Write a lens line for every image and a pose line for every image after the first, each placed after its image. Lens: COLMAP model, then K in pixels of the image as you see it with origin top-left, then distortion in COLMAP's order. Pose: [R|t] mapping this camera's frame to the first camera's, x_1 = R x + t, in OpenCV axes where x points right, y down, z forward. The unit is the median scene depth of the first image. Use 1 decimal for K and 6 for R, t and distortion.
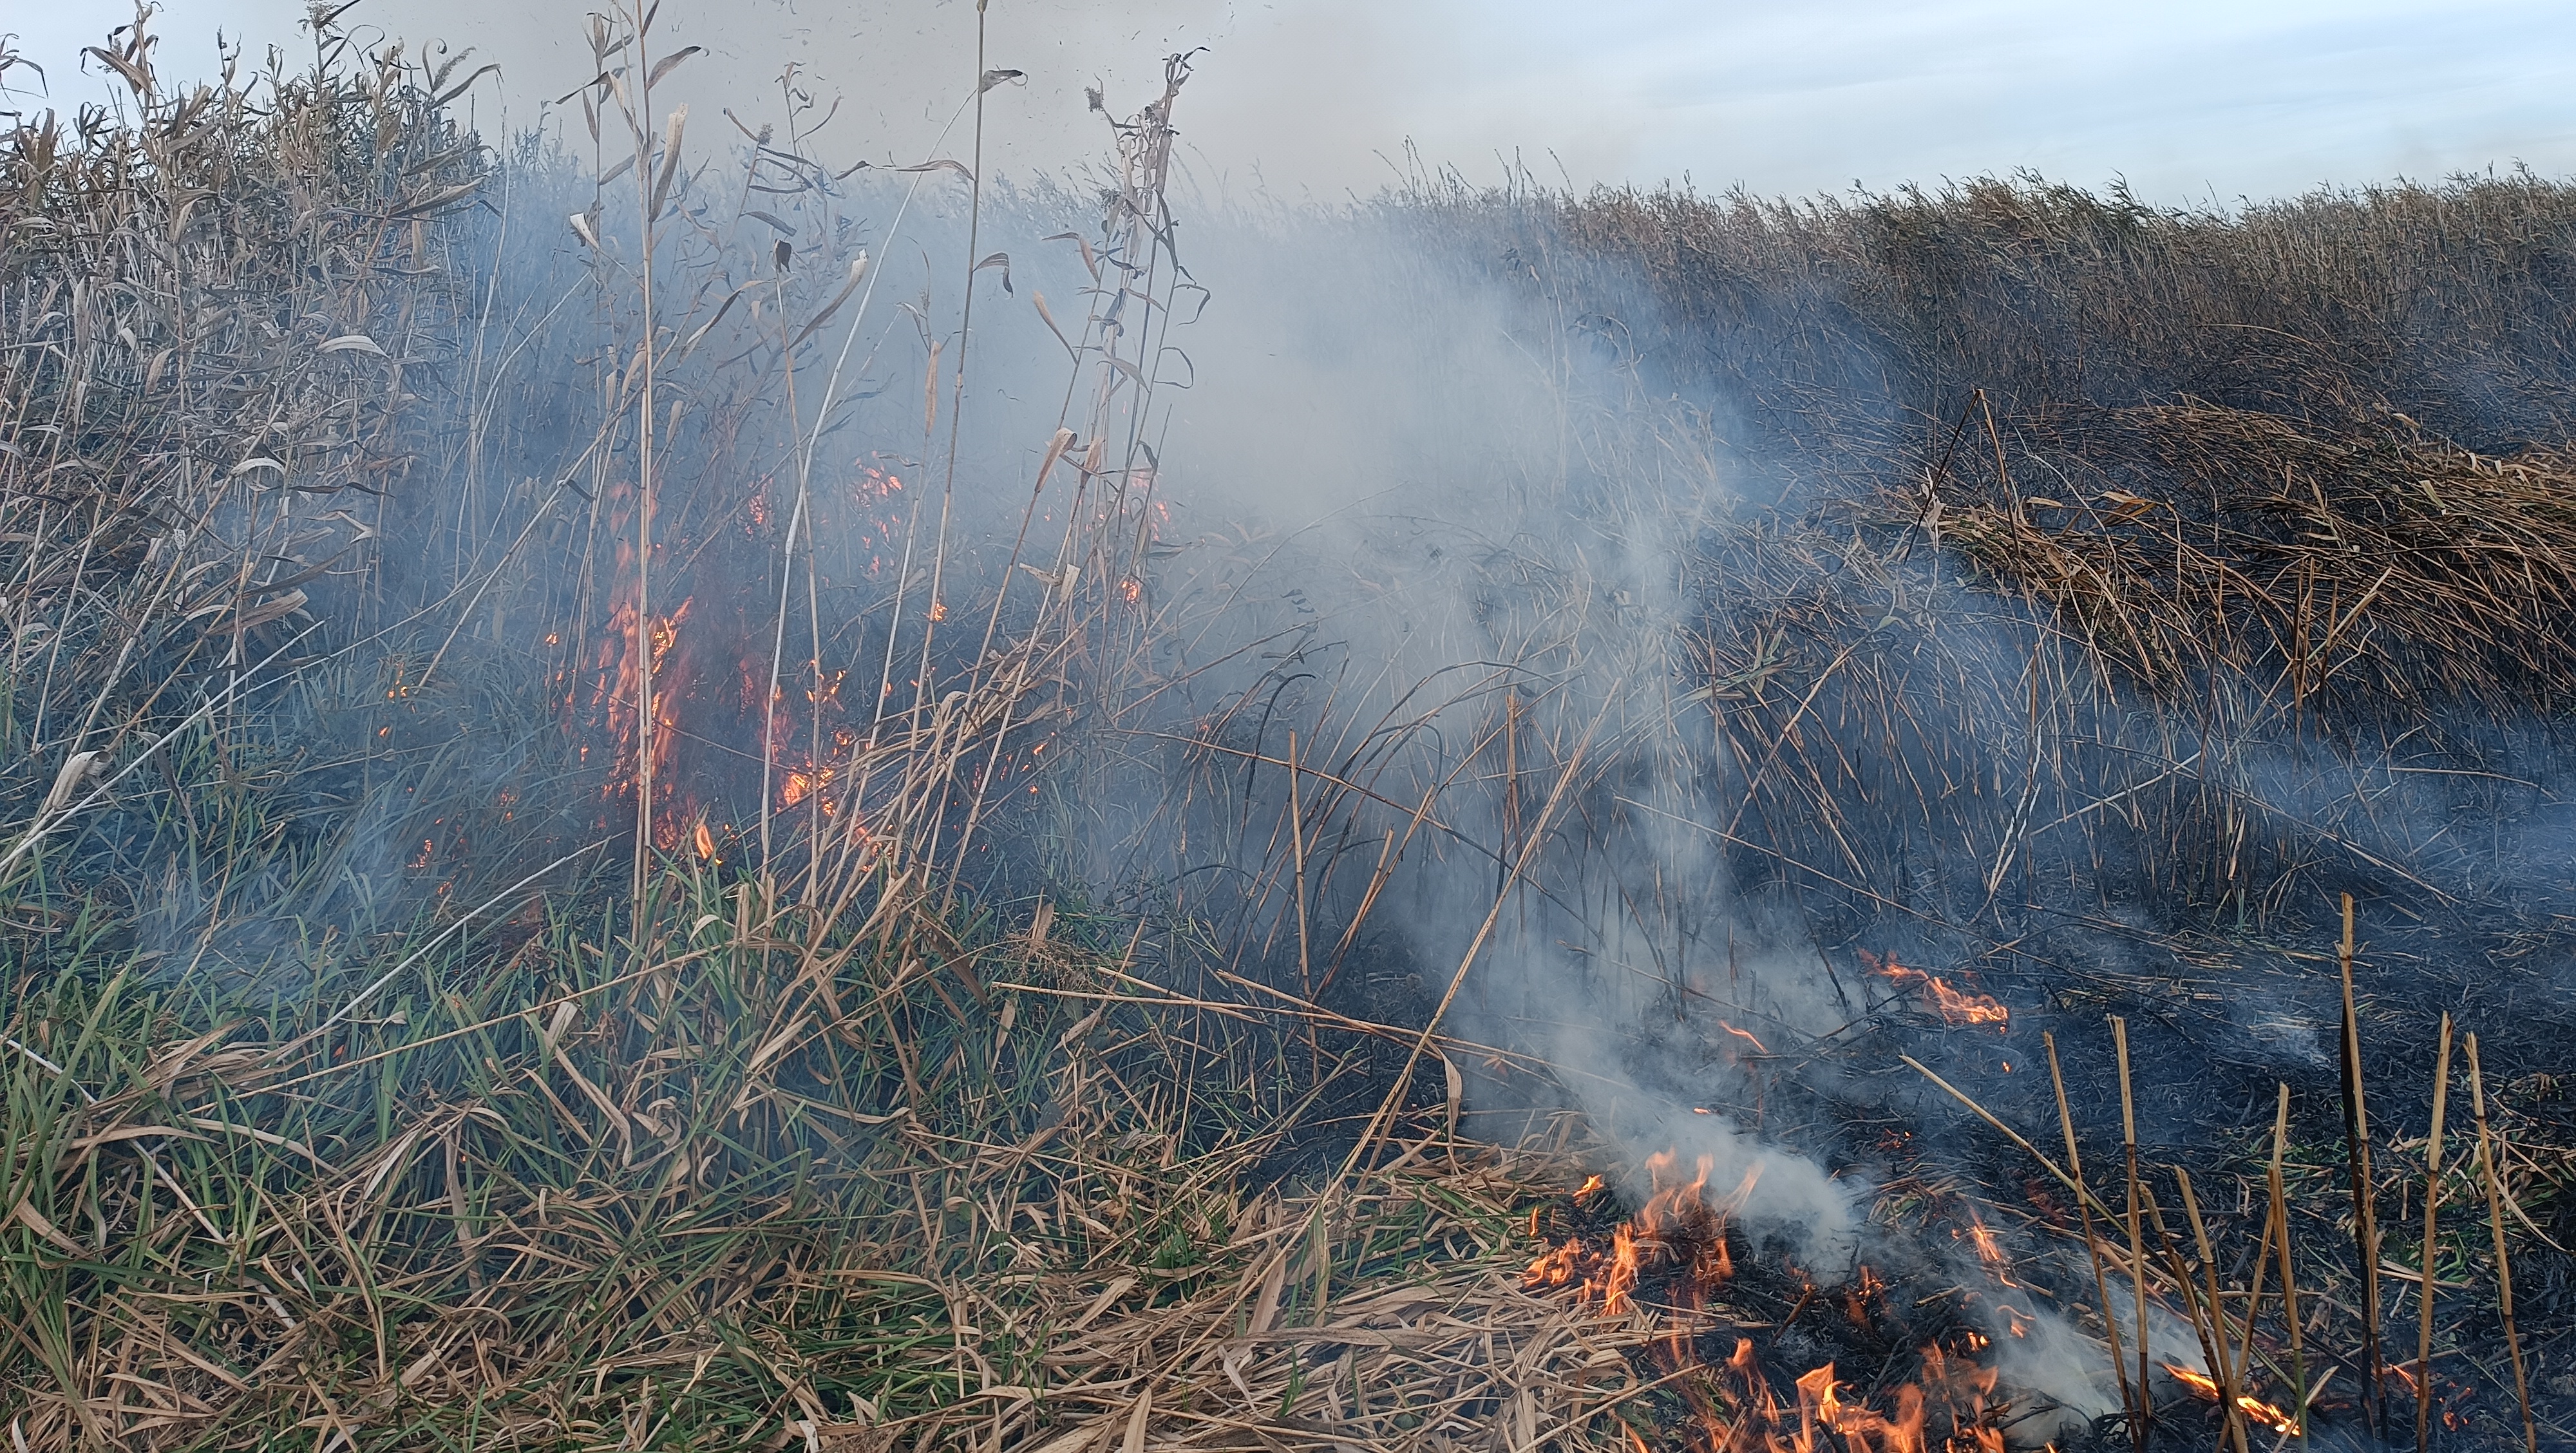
lens RADIAL K [[1895.3, 0, 1288.0], [0, 1895.3, 726.5], [0, 0, 1]] dist [0.054406, -0.066742]
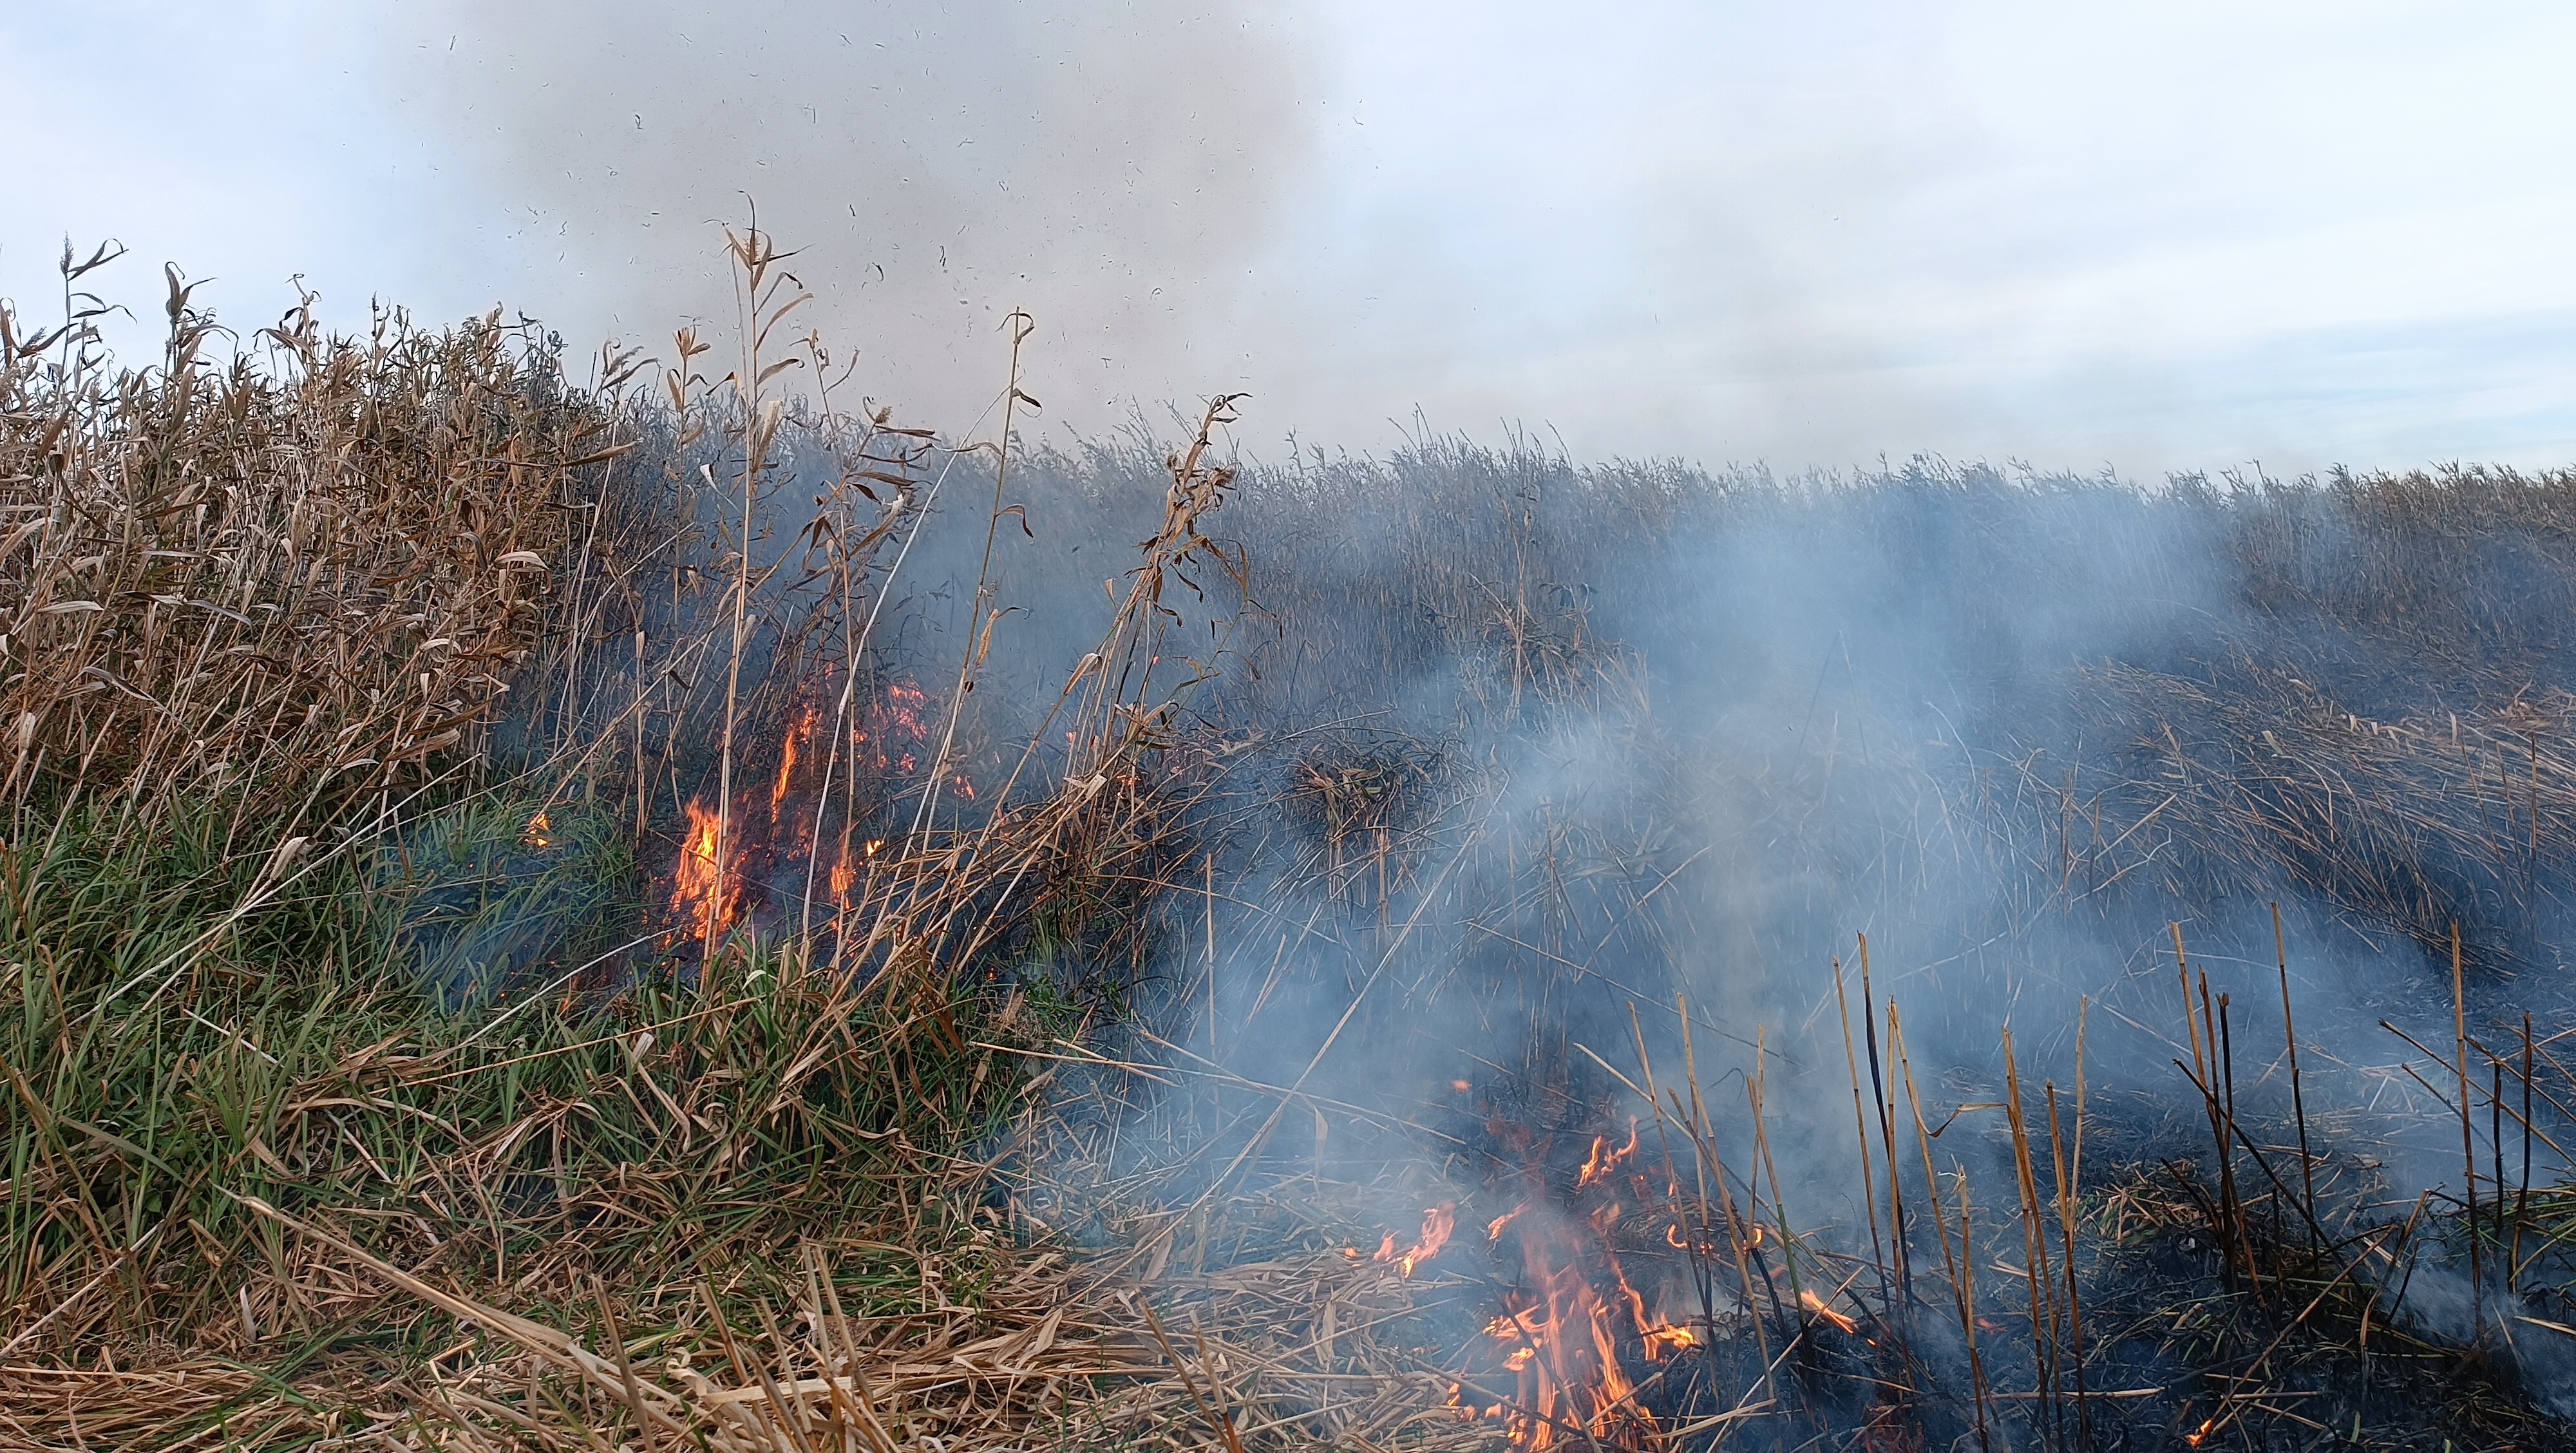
lens RADIAL K [[1895.3, 0, 1288.0], [0, 1895.3, 726.5], [0, 0, 1]] dist [0.054406, -0.066742]
pose [[0.999337, 0.030445, -0.019977, 0.089896], [-0.032805, 0.990839, -0.131006, 0.094895], [0.015805, 0.131574, 0.991180, -0.345759]]
